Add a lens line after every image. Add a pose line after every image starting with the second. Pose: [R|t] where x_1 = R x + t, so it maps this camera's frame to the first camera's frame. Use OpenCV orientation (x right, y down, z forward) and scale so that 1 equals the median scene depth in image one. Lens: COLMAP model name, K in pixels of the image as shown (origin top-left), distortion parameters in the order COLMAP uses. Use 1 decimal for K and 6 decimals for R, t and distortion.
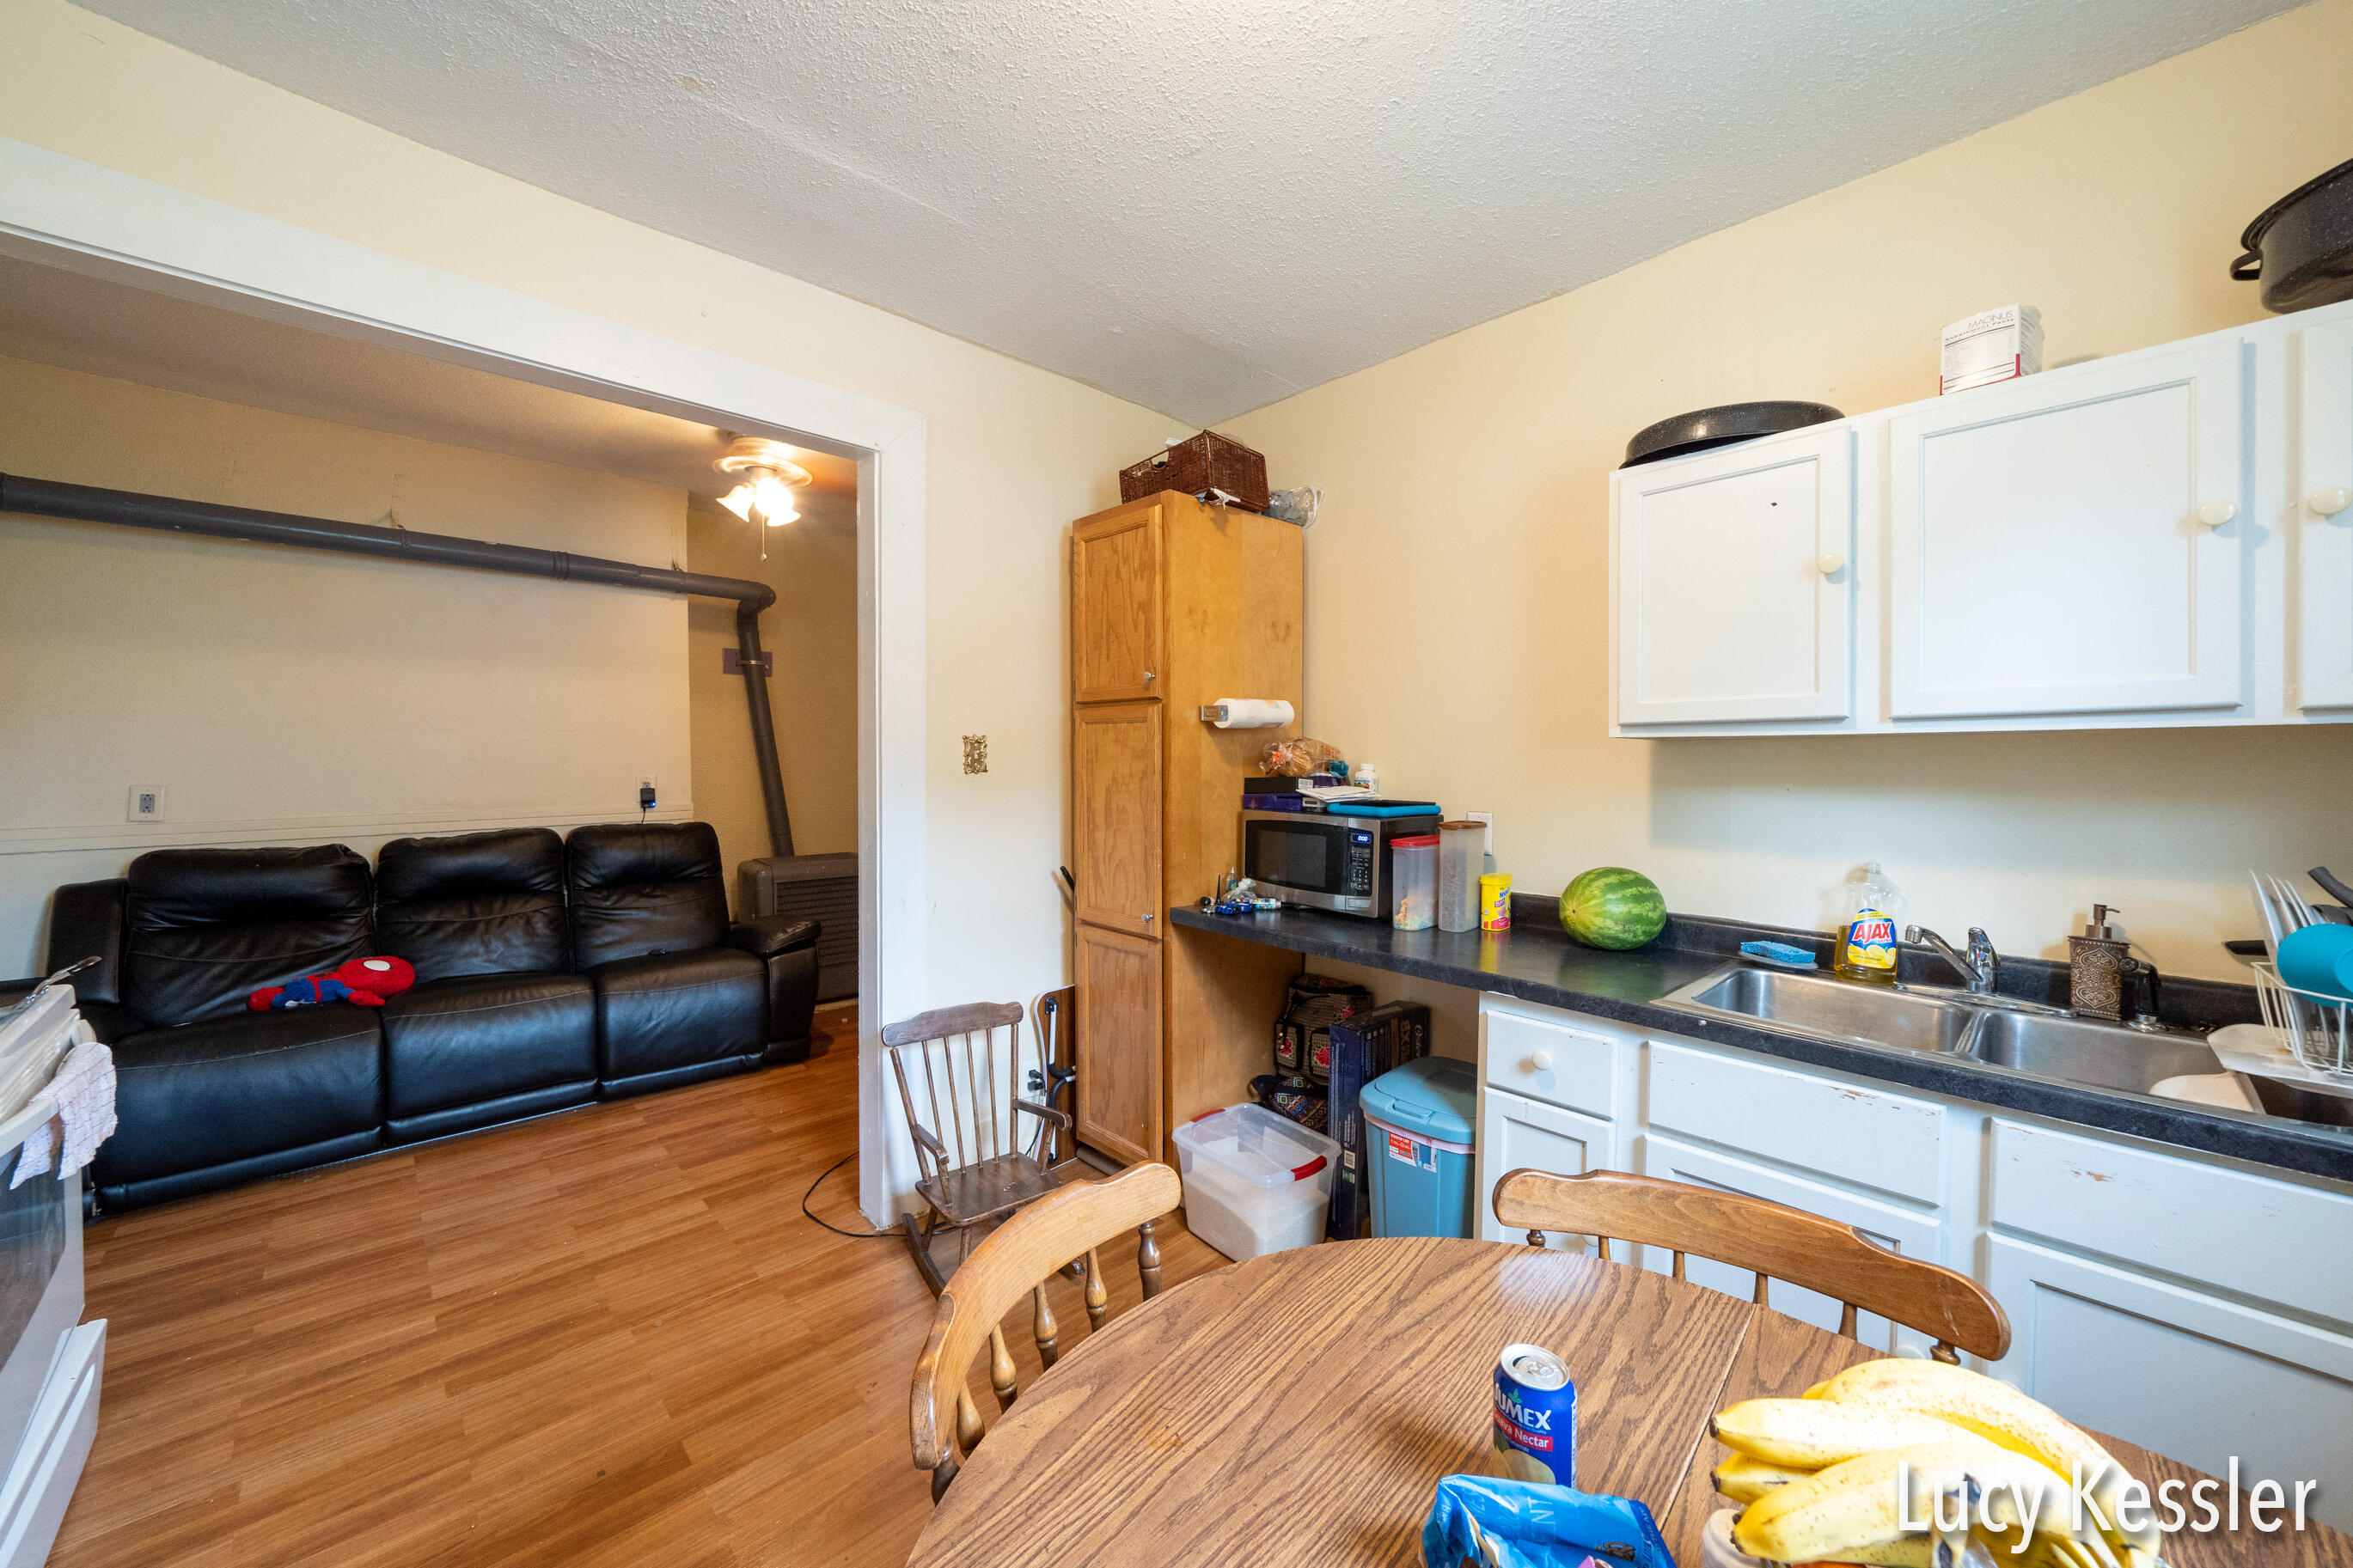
lens RADIAL K [[859.4, 0, 1253.6], [0, 859.4, 782.8], [0, 0, 1]] dist [-0.007317, -0.000146]
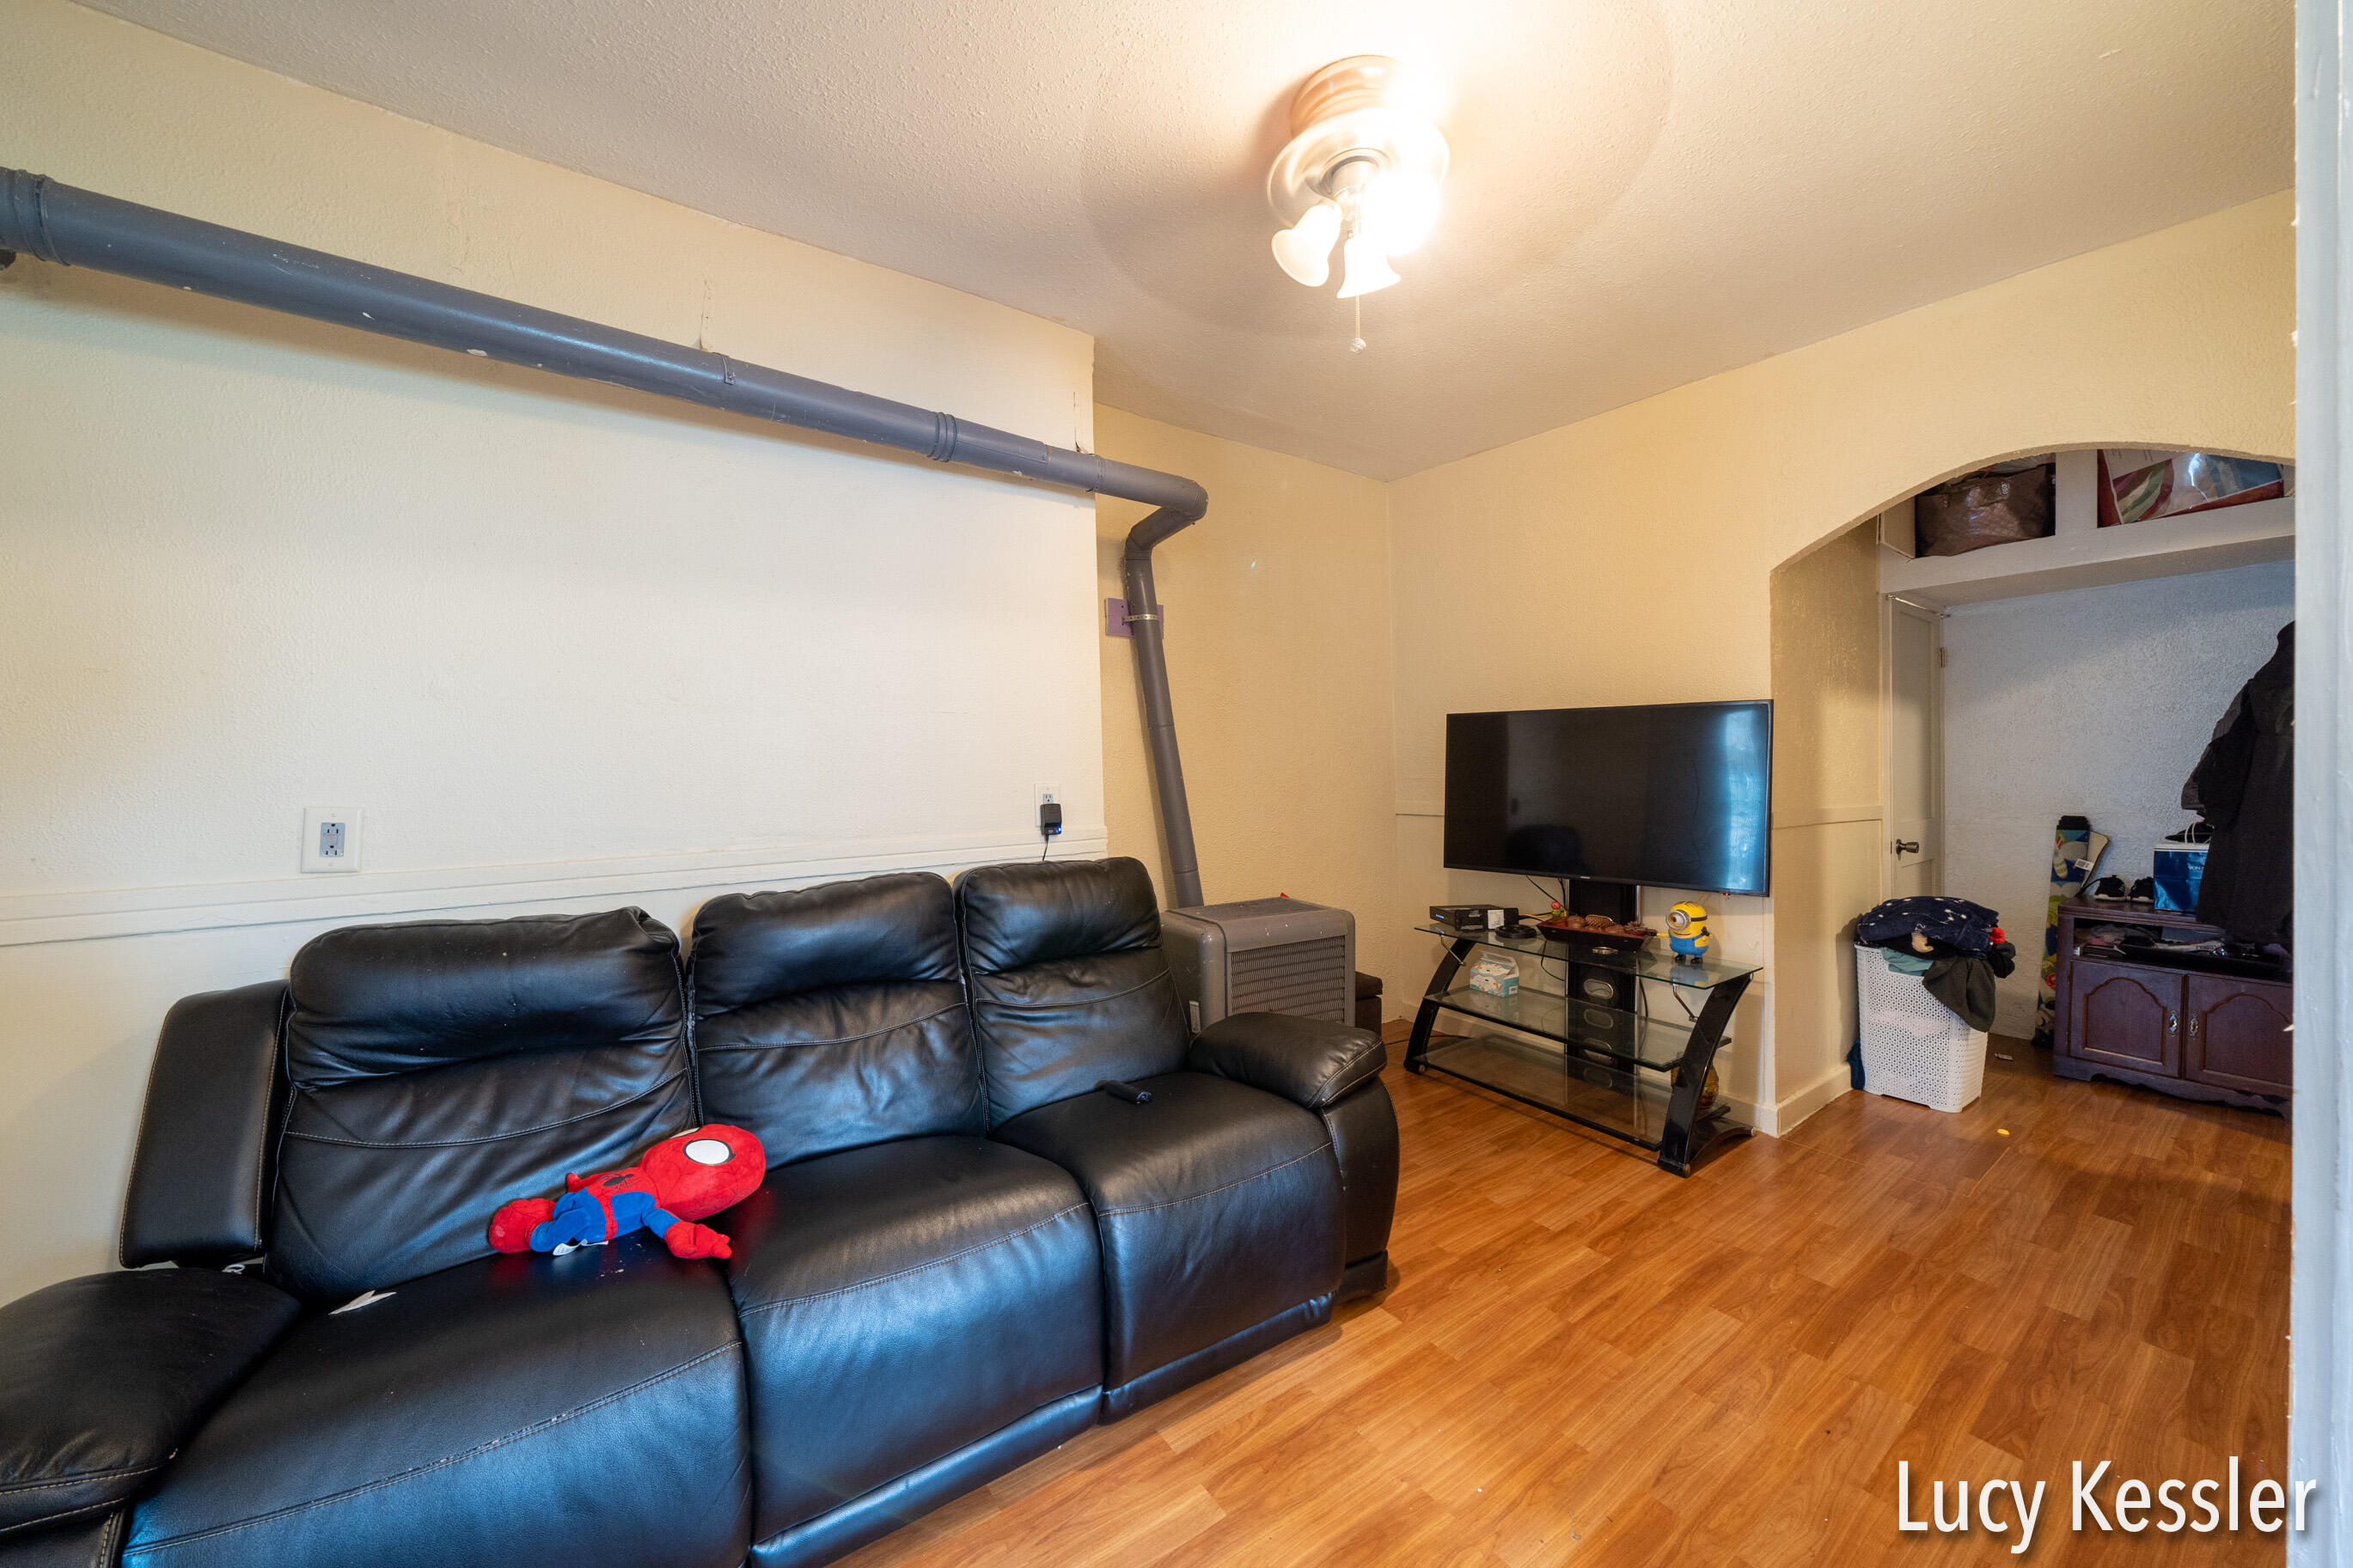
lens RADIAL K [[843.3, 0, 1253.7], [0, 843.3, 796.3], [0, 0, 1]] dist [-0.009357, -0.000085]
pose [[0.988129, -0.014756, -0.152918, -0.569409], [0.014267, 0.999889, -0.004290, 0.006638], [0.152964, 0.002058, 0.988230, 0.503507]]
